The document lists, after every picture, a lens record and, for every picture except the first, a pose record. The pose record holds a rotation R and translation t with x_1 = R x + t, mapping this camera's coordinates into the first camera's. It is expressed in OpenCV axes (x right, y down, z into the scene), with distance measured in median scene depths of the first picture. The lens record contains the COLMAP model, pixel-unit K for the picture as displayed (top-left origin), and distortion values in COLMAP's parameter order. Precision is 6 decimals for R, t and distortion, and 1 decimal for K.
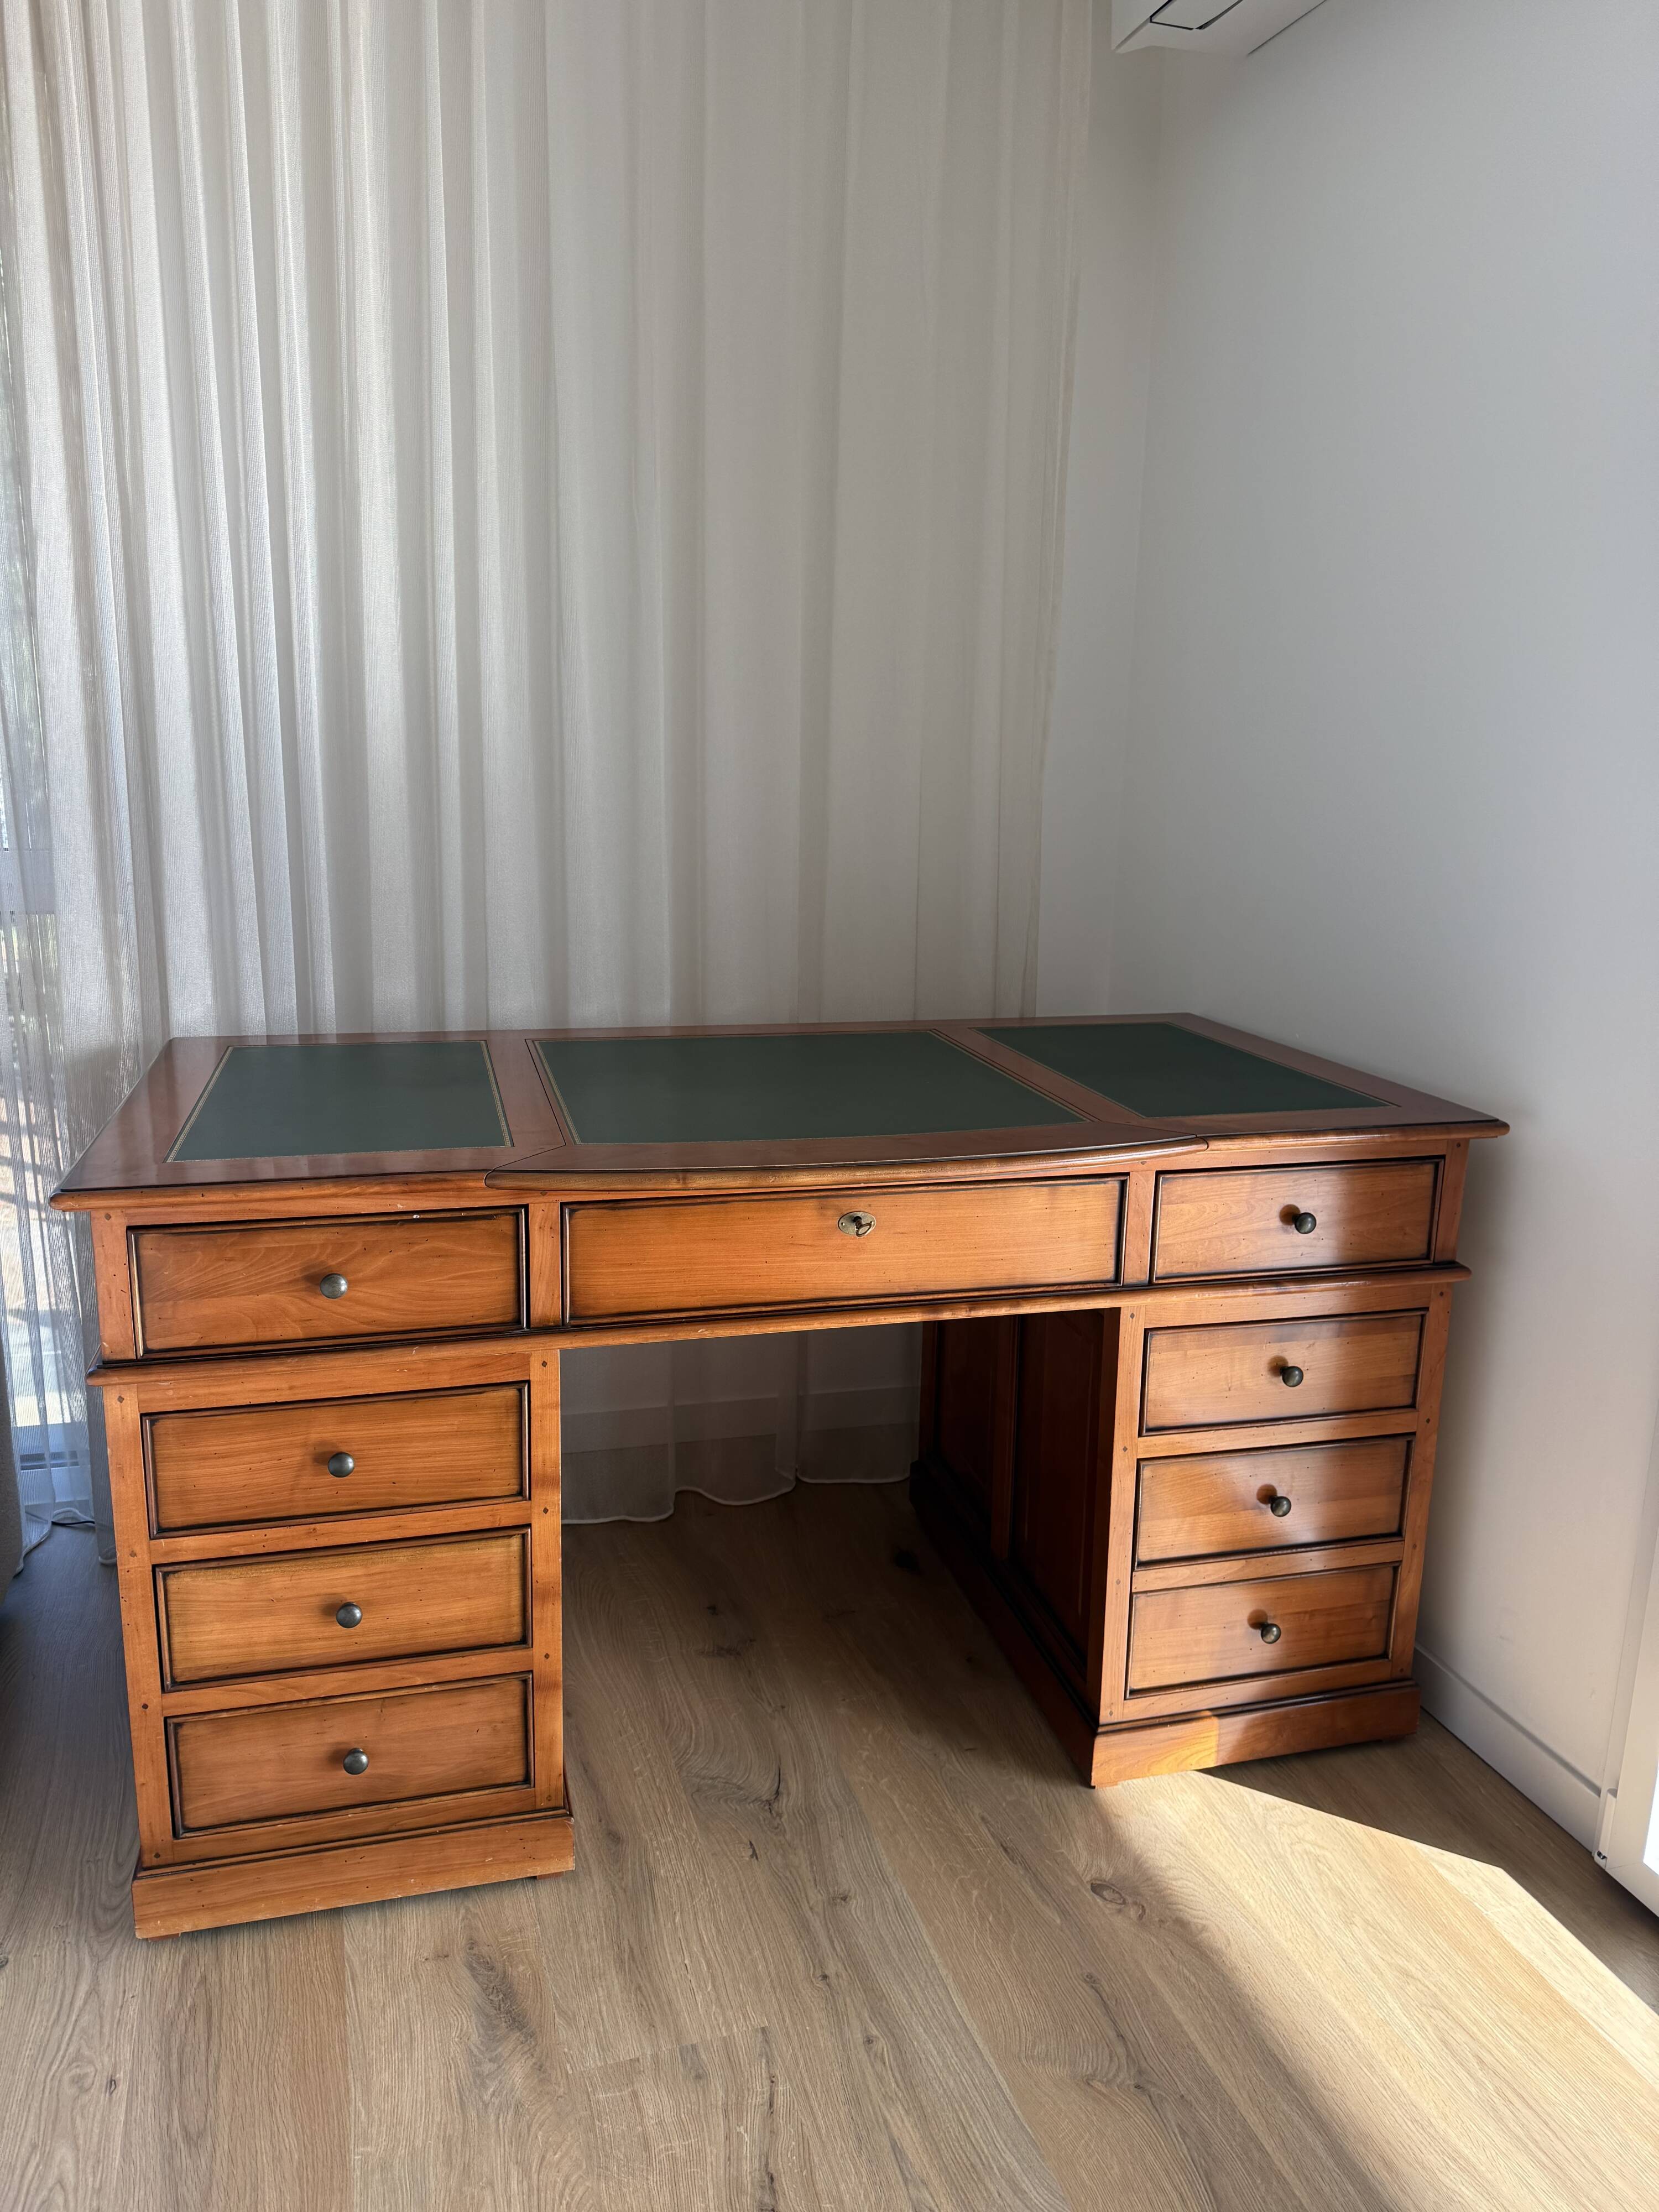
lens RADIAL K [[1573.1, 0, 829.5], [0, 1573.1, 1106.0], [0, 0, 1]] dist [0.008490, -0.002742]
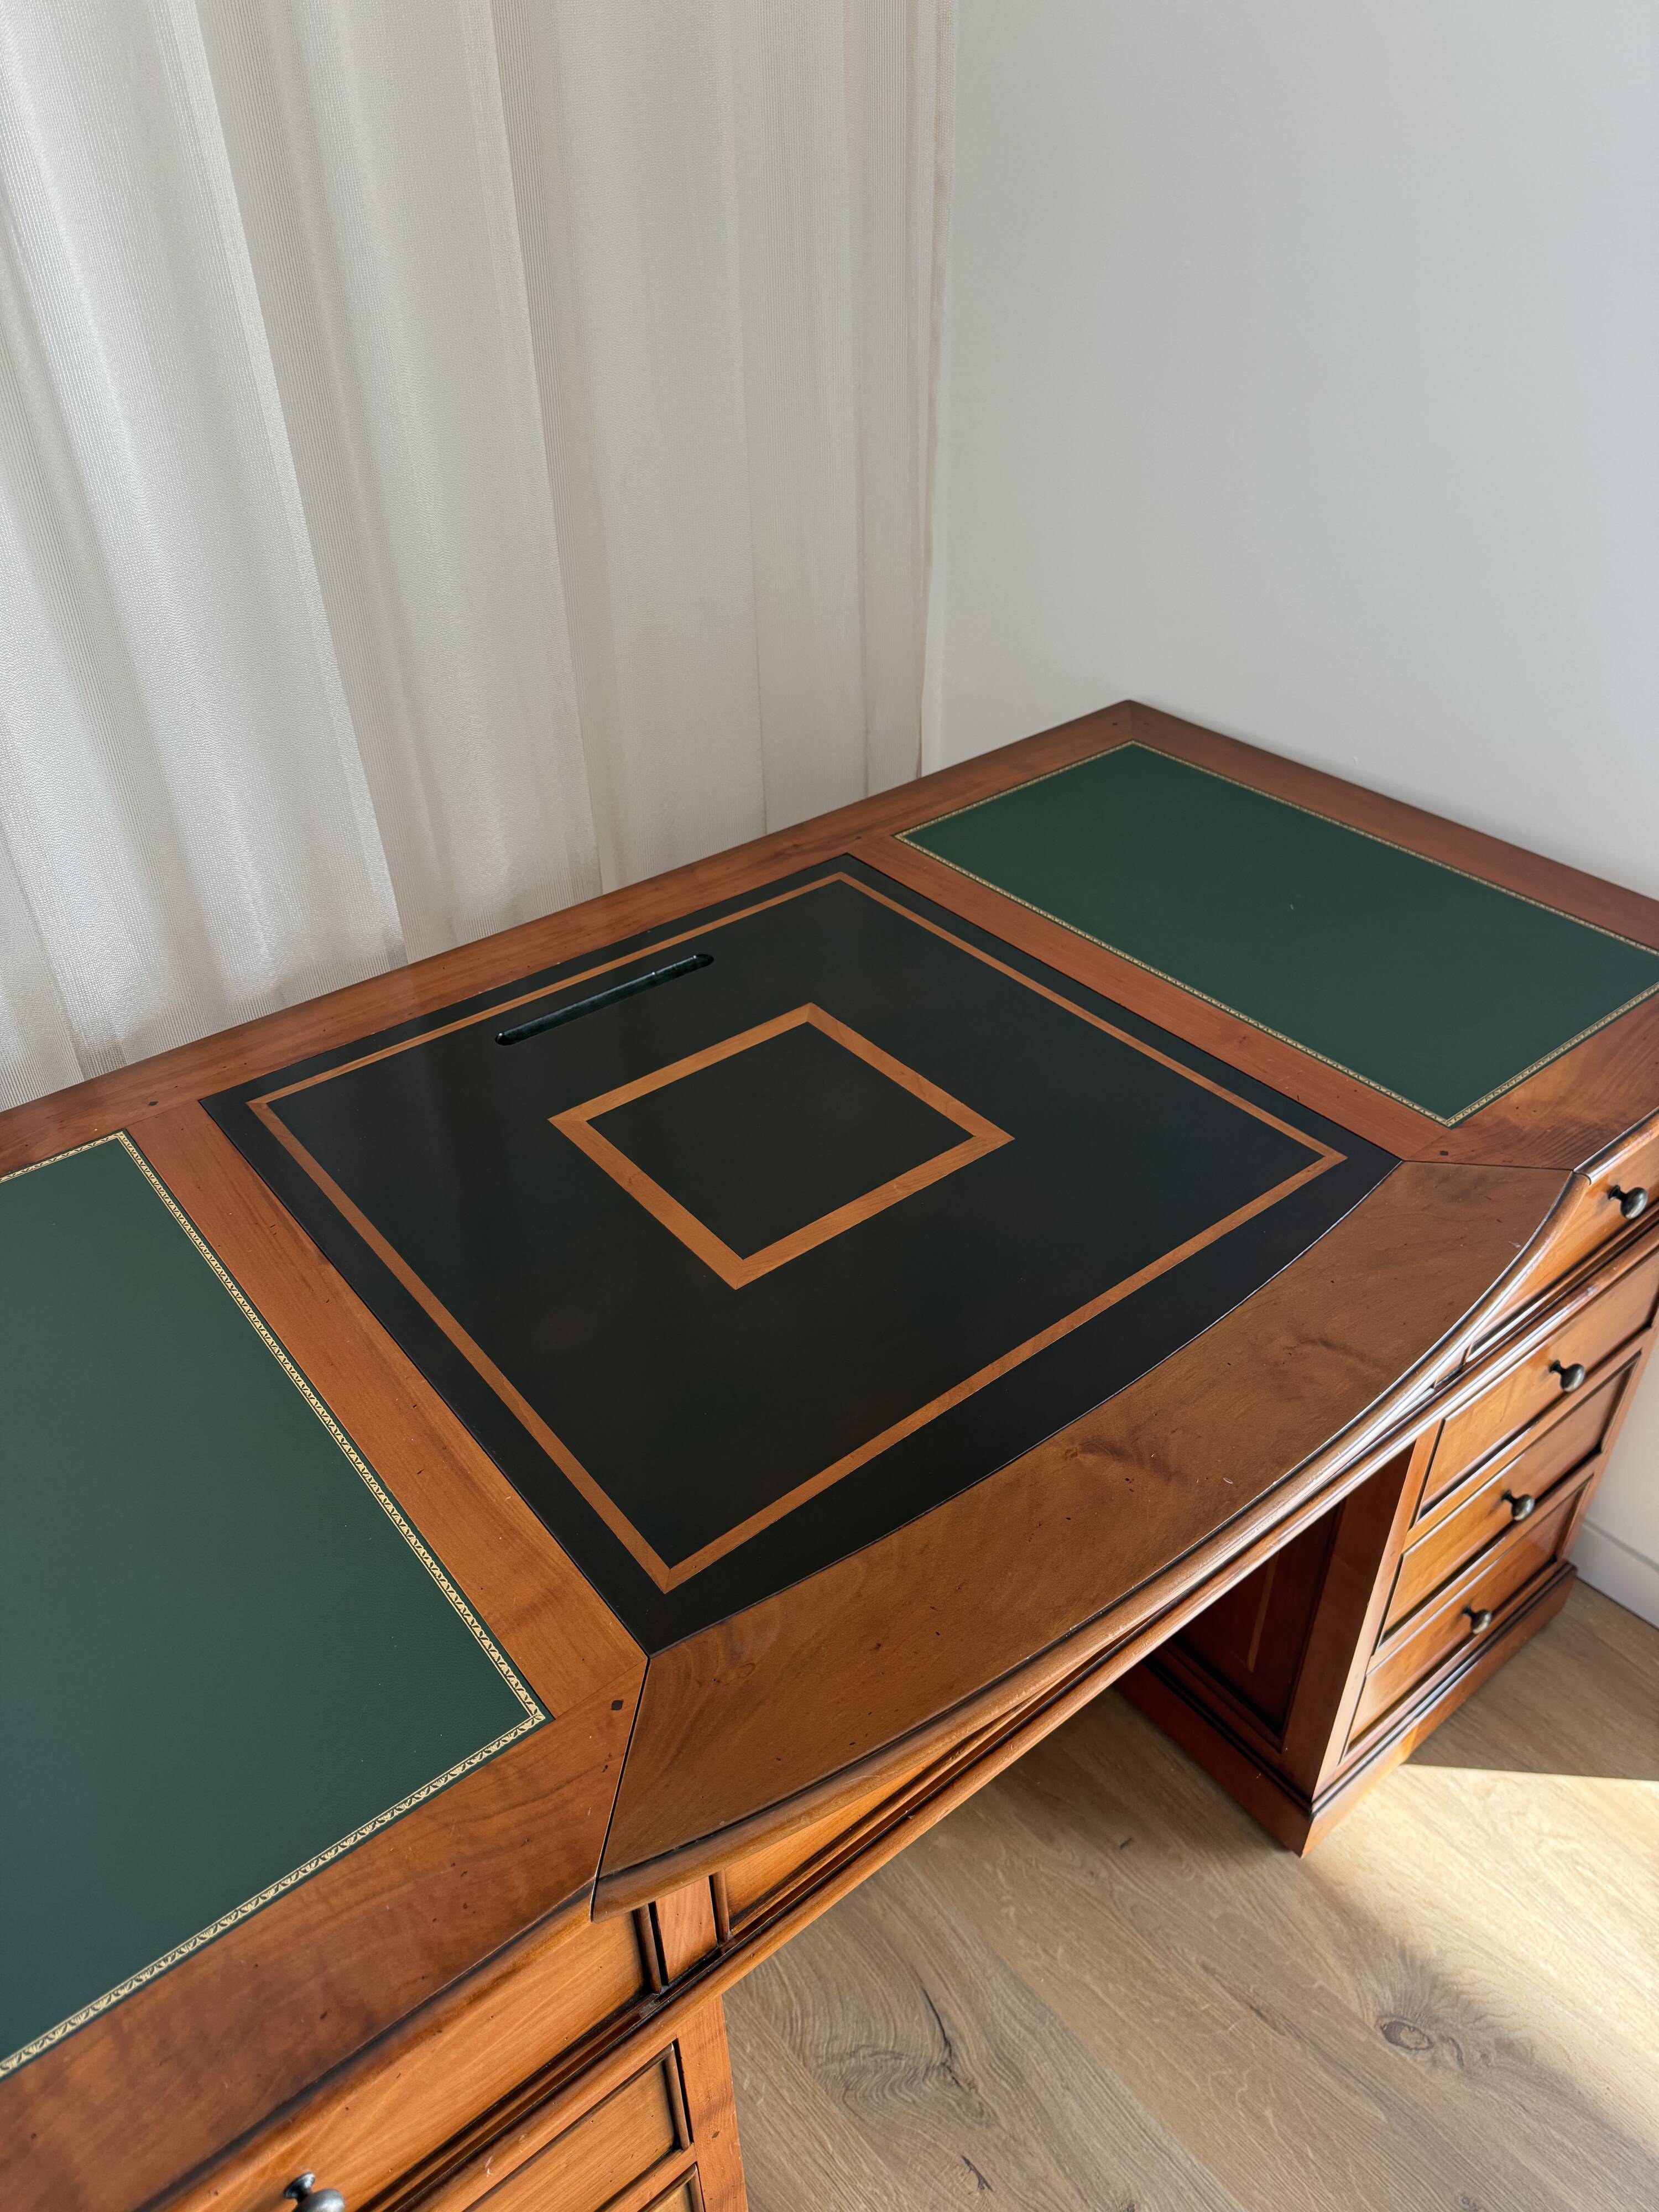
lens RADIAL K [[1583.4, 0, 833.3], [0, 1583.4, 1118.2], [0, 0, 1]] dist [0.002166, -0.003816]
pose [[0.914744, -0.270640, 0.299996, -0.213492], [0.126216, 0.896754, 0.424148, -0.308071], [-0.383815, -0.350123, 0.854459, 0.621290]]
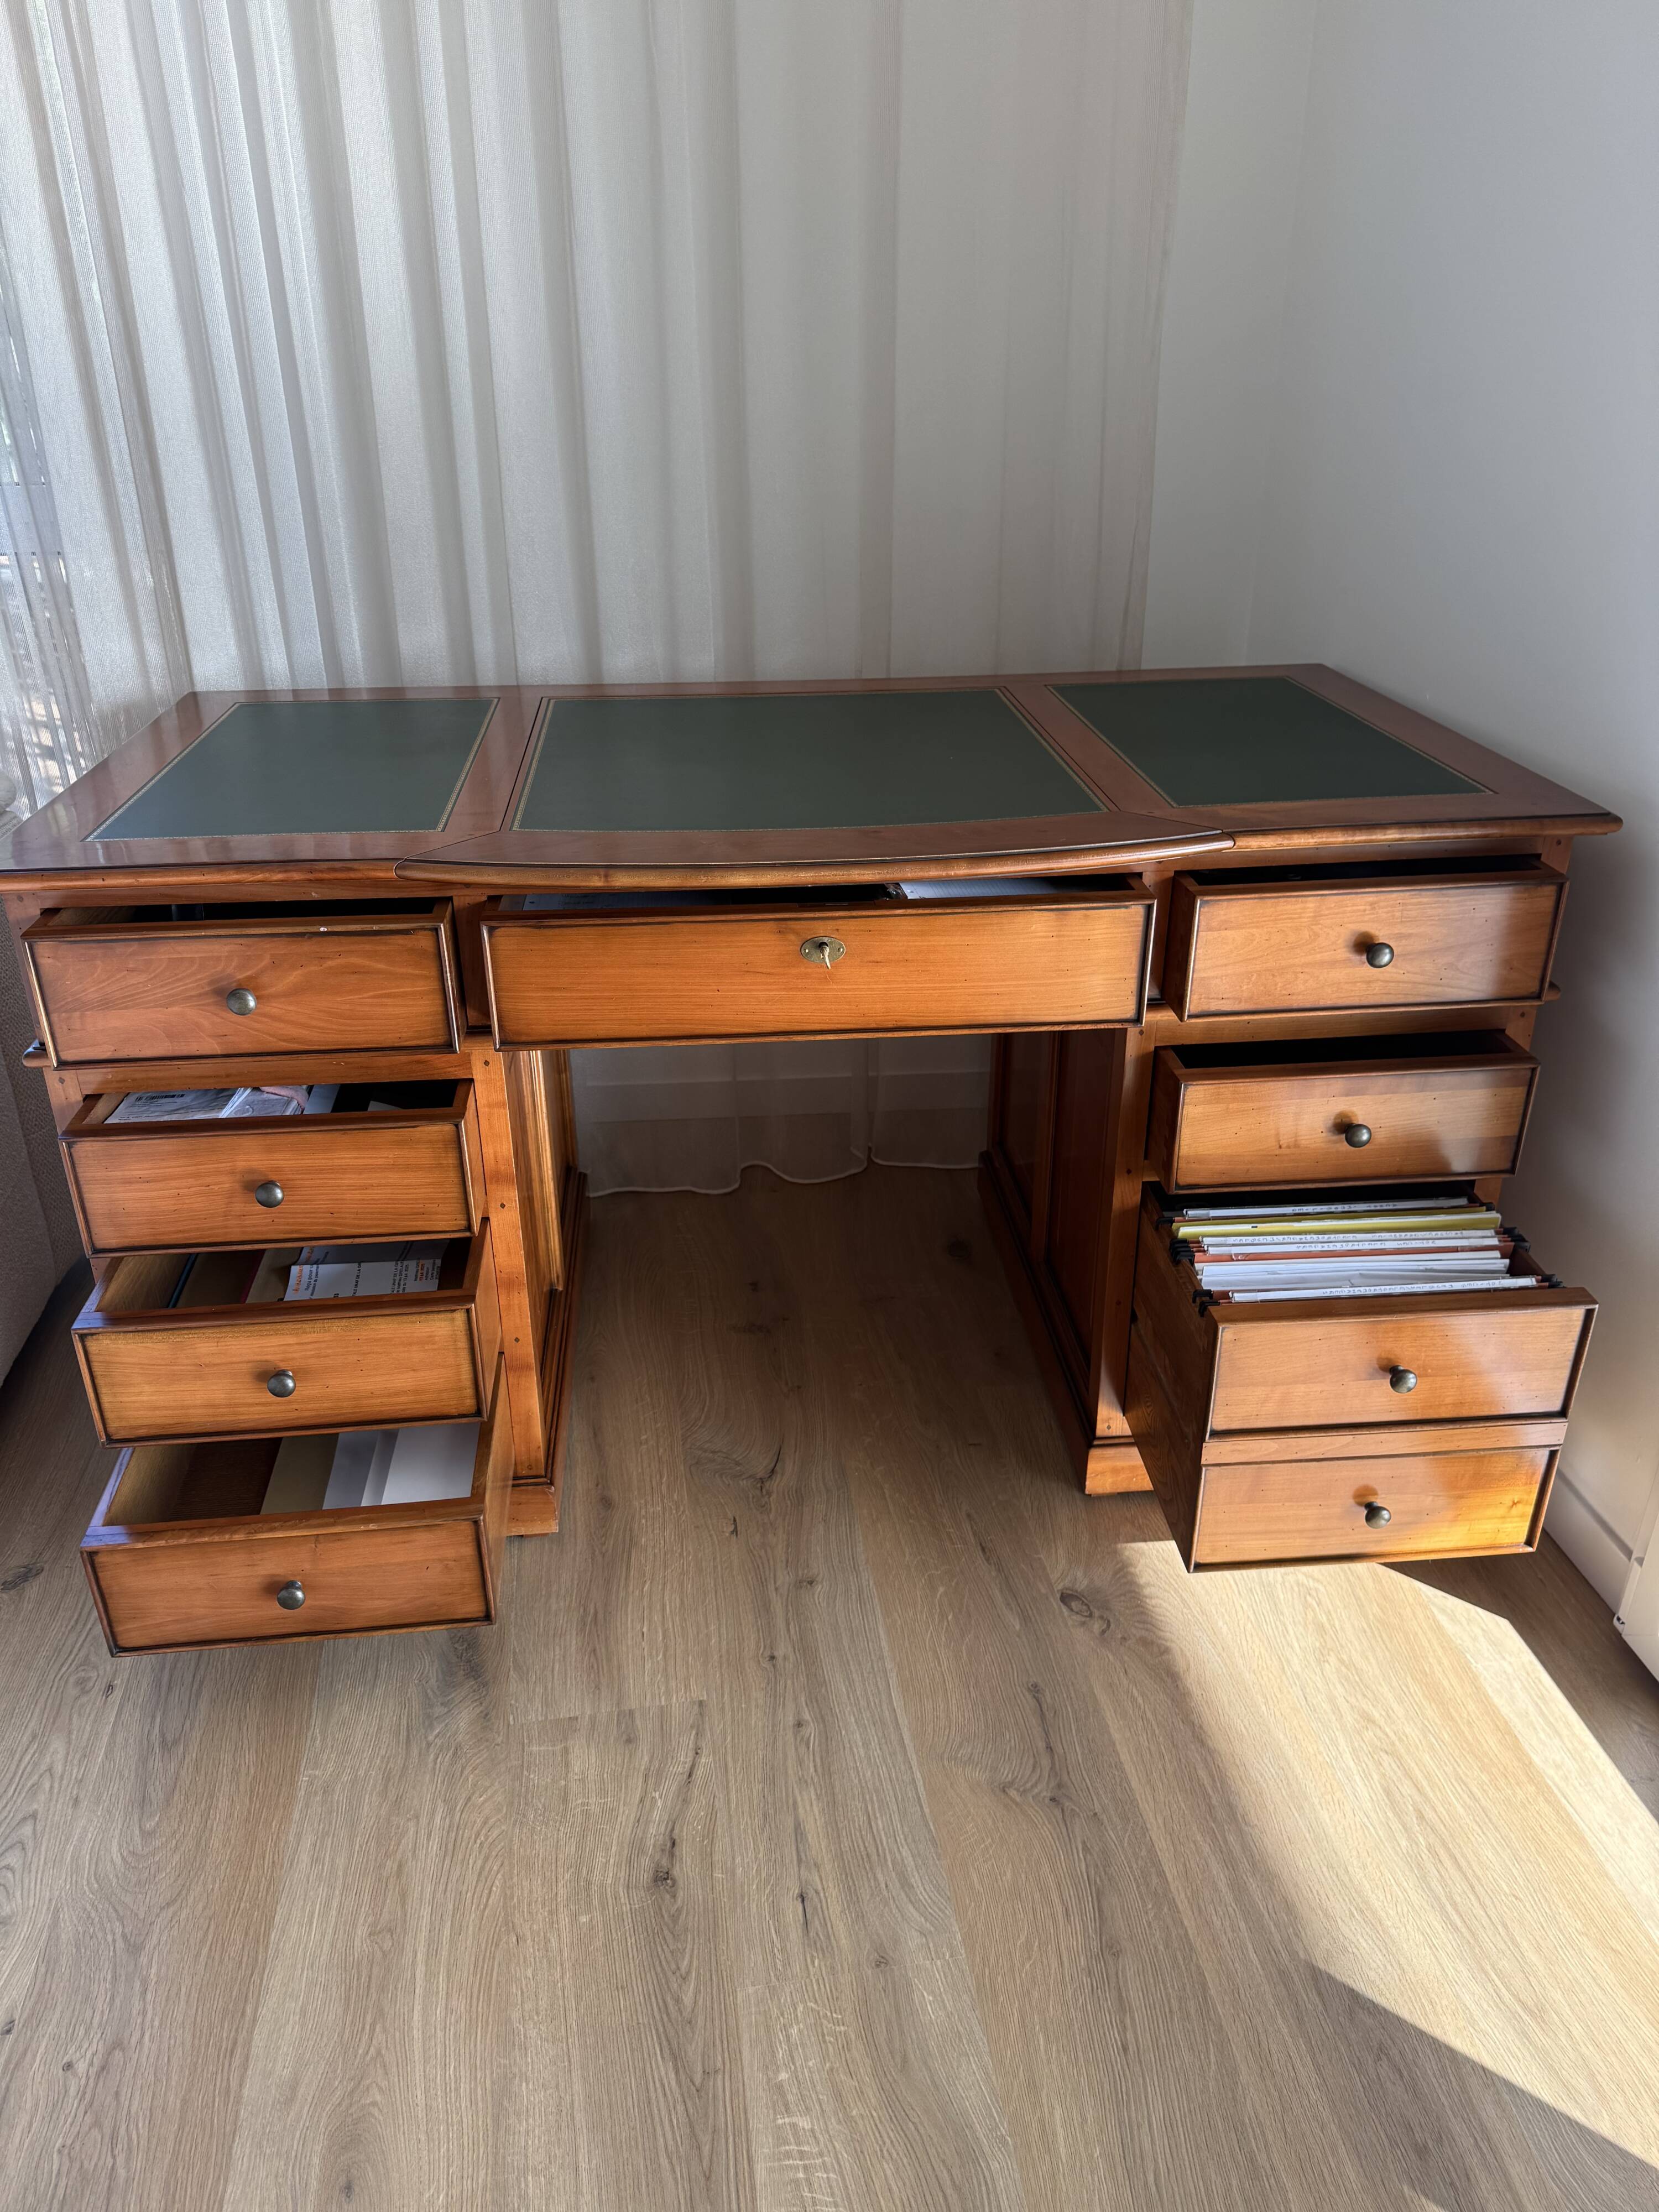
lens RADIAL K [[1563.2, 0, 831.5], [0, 1563.2, 1098.8], [0, 0, 1]] dist [0.050088, -0.059713]
pose [[0.986187, 0.049029, -0.158213, 0.174671], [-0.011405, 0.973020, 0.230440, -0.035873], [0.165243, -0.225452, 0.960138, 0.105873]]
